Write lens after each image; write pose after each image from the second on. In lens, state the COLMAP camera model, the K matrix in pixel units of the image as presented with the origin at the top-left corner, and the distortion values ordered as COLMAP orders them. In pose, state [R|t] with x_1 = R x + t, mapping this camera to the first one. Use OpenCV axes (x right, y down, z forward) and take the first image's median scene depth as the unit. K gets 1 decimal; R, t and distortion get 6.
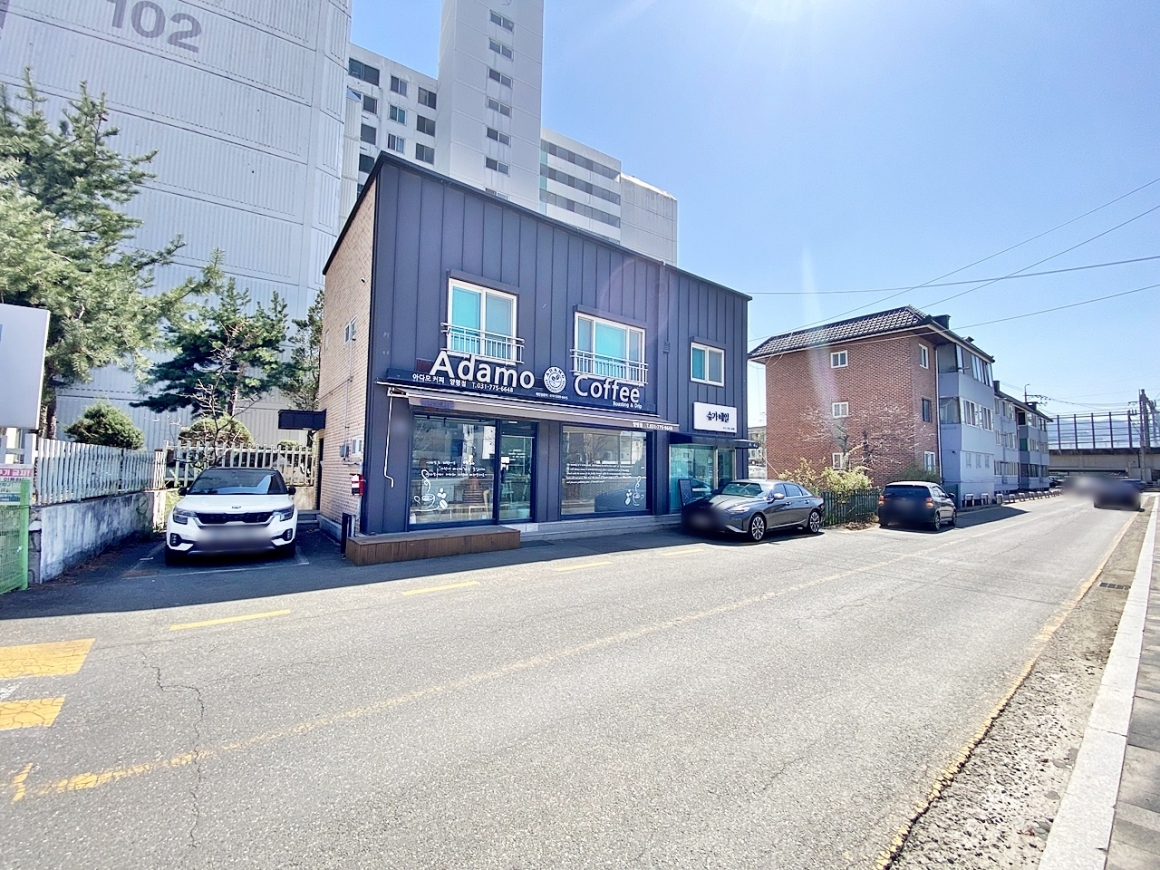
lens RADIAL K [[471.7, 0, 580.9], [0, 471.7, 433.8], [0, 0, 1]] dist [0.016583, -0.018124]
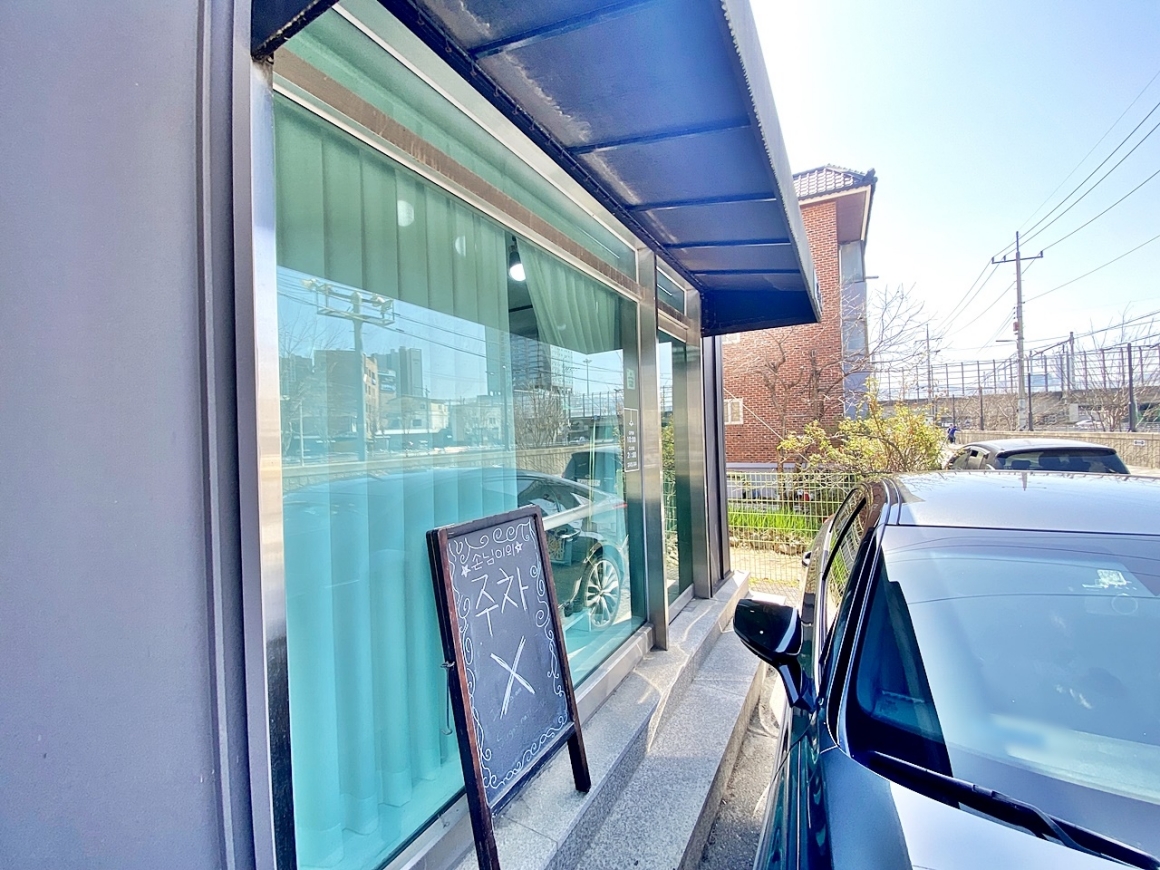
lens RADIAL K [[471.7, 0, 580.9], [0, 471.7, 433.8], [0, 0, 1]] dist [0.016583, -0.018124]
pose [[0.916819, -0.041522, 0.397138, 0.233765], [0.013509, 0.997235, 0.073076, 0.083075], [-0.399074, -0.061632, 0.914845, 1.059295]]
